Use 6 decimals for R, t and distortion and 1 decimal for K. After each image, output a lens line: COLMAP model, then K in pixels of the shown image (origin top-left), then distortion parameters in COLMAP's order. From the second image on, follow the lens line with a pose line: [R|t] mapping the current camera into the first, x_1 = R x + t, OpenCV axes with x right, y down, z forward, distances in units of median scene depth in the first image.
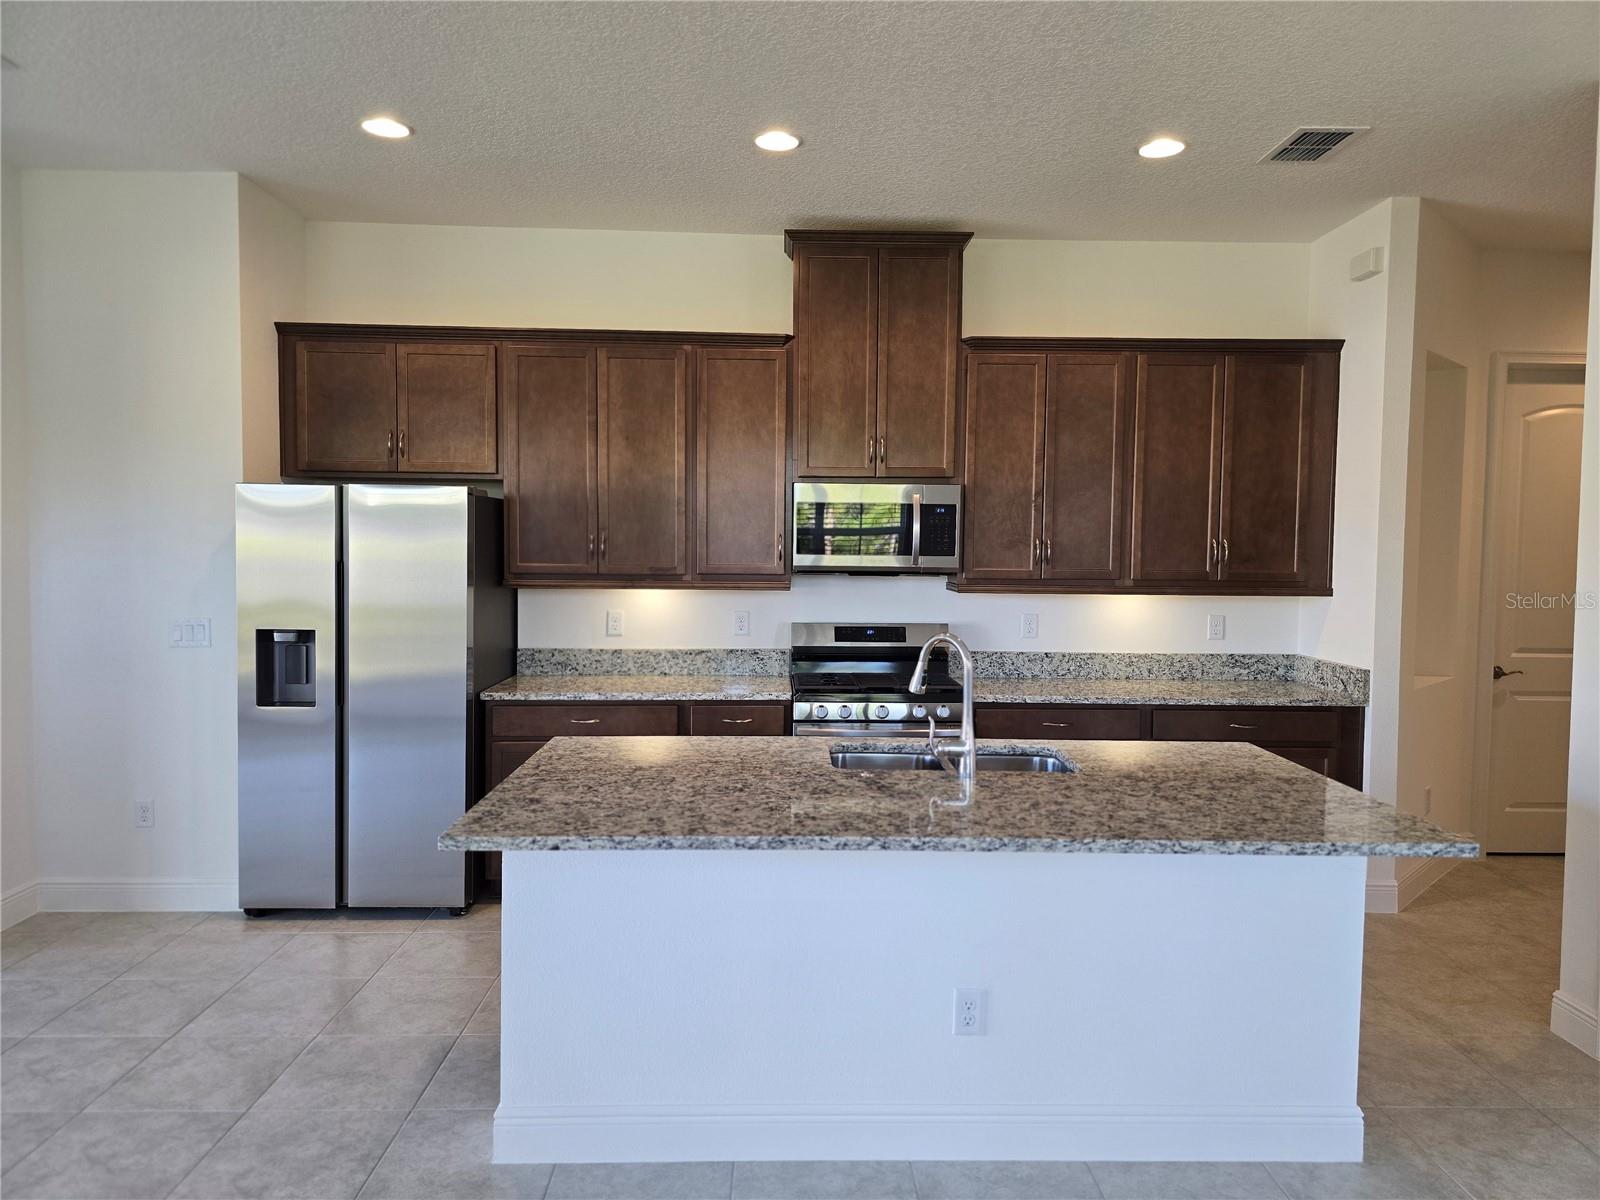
lens RADIAL K [[1091.3, 0, 785.3], [0, 1091.3, 590.3], [0, 0, 1]] dist [0.042433, -0.005151]
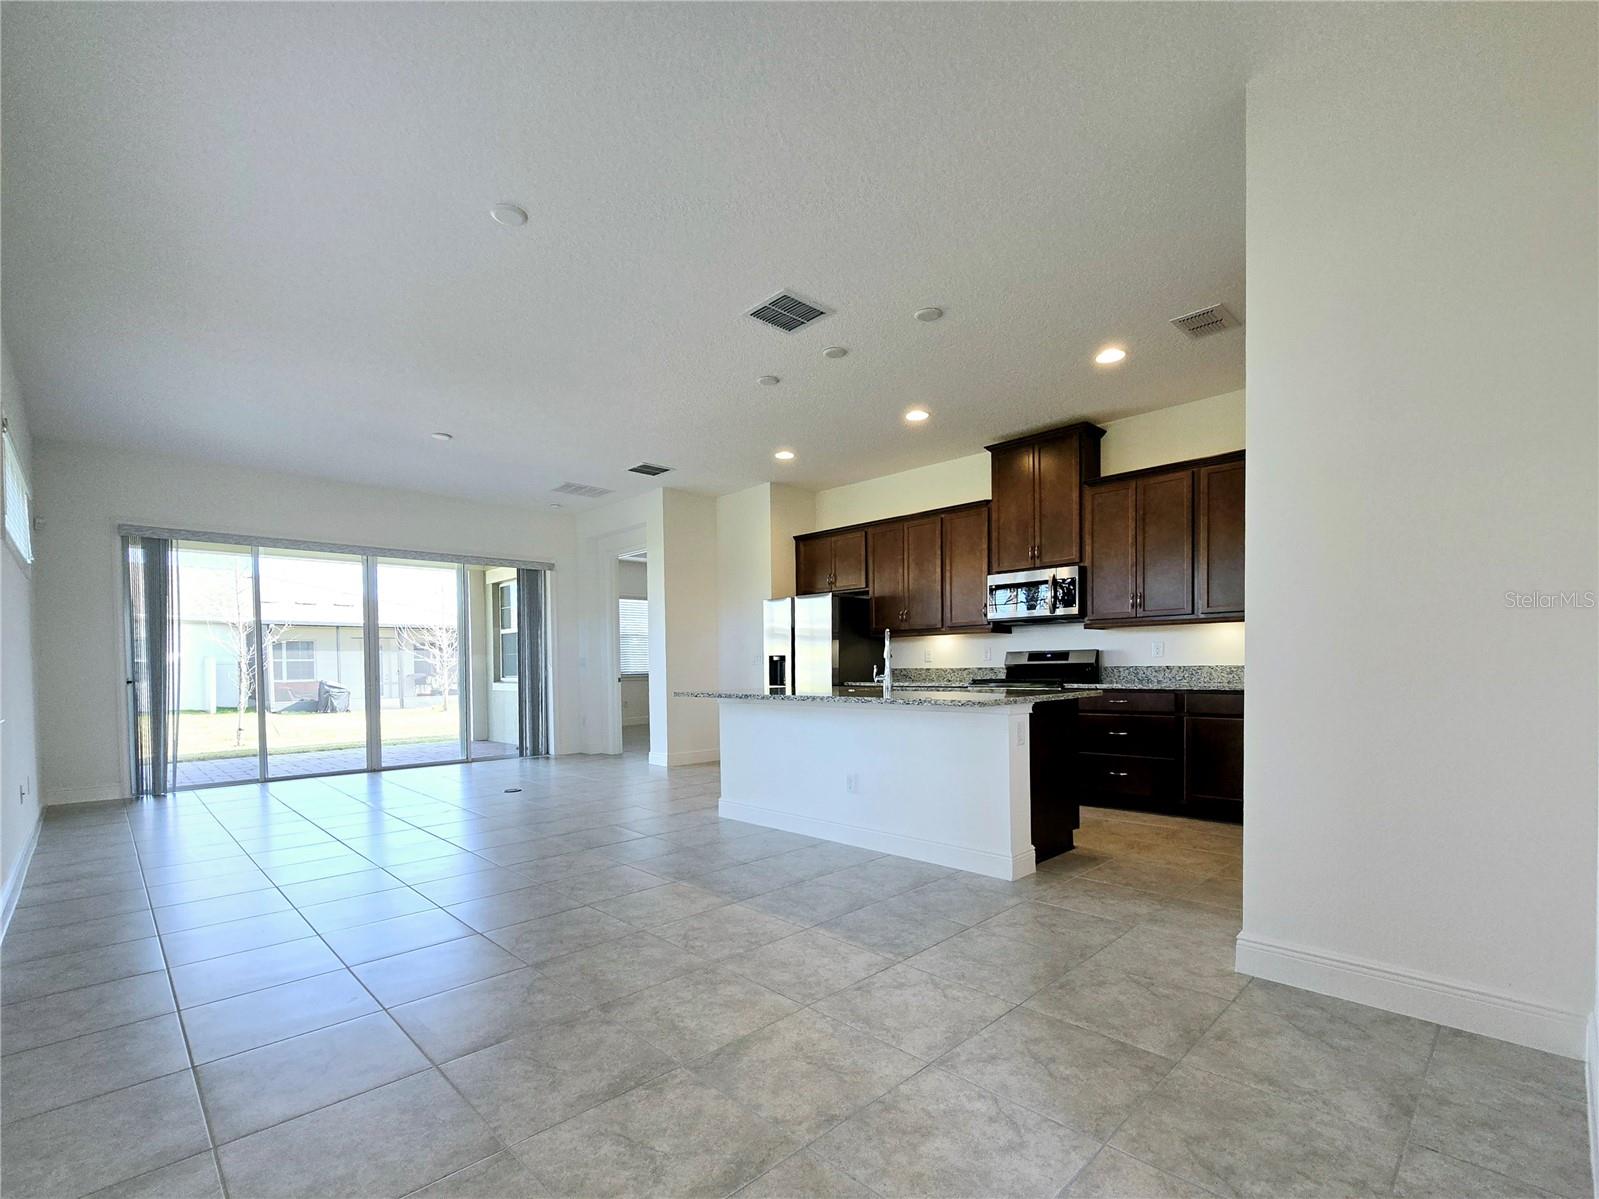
lens RADIAL K [[657.0, 0, 786.6], [0, 657.0, 616.8], [0, 0, 1]] dist [0.002988, -0.000008]
pose [[0.717034, -0.071016, -0.693411, 0.535351], [-0.001892, 0.994594, -0.103819, 0.090916], [0.697036, 0.075754, 0.713024, -0.054791]]
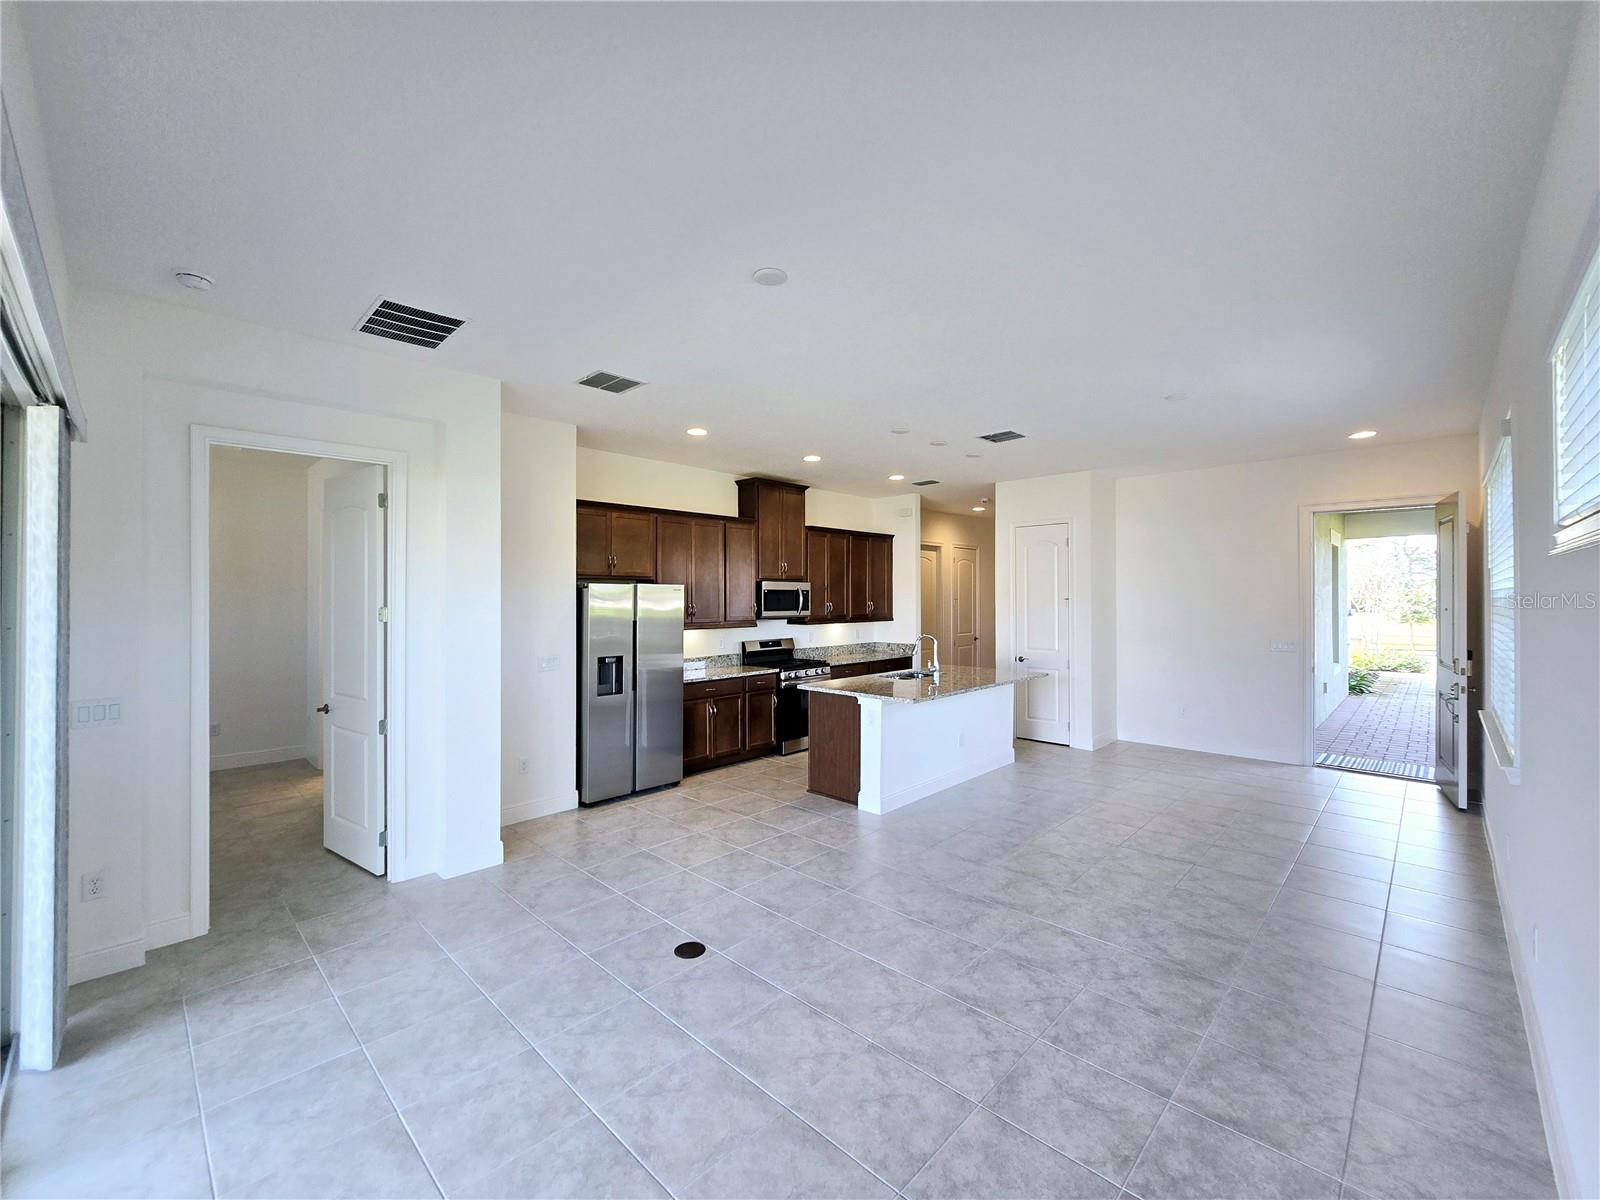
lens RADIAL K [[657.4, 0, 802.9], [0, 657.4, 595.1], [0, 0, 1]] dist [0.002988, -0.000008]
pose [[0.715620, -0.009076, 0.698431, -0.911858], [0.038559, 0.998904, -0.026527, -0.026907], [-0.697425, 0.045914, 0.715186, -0.089554]]
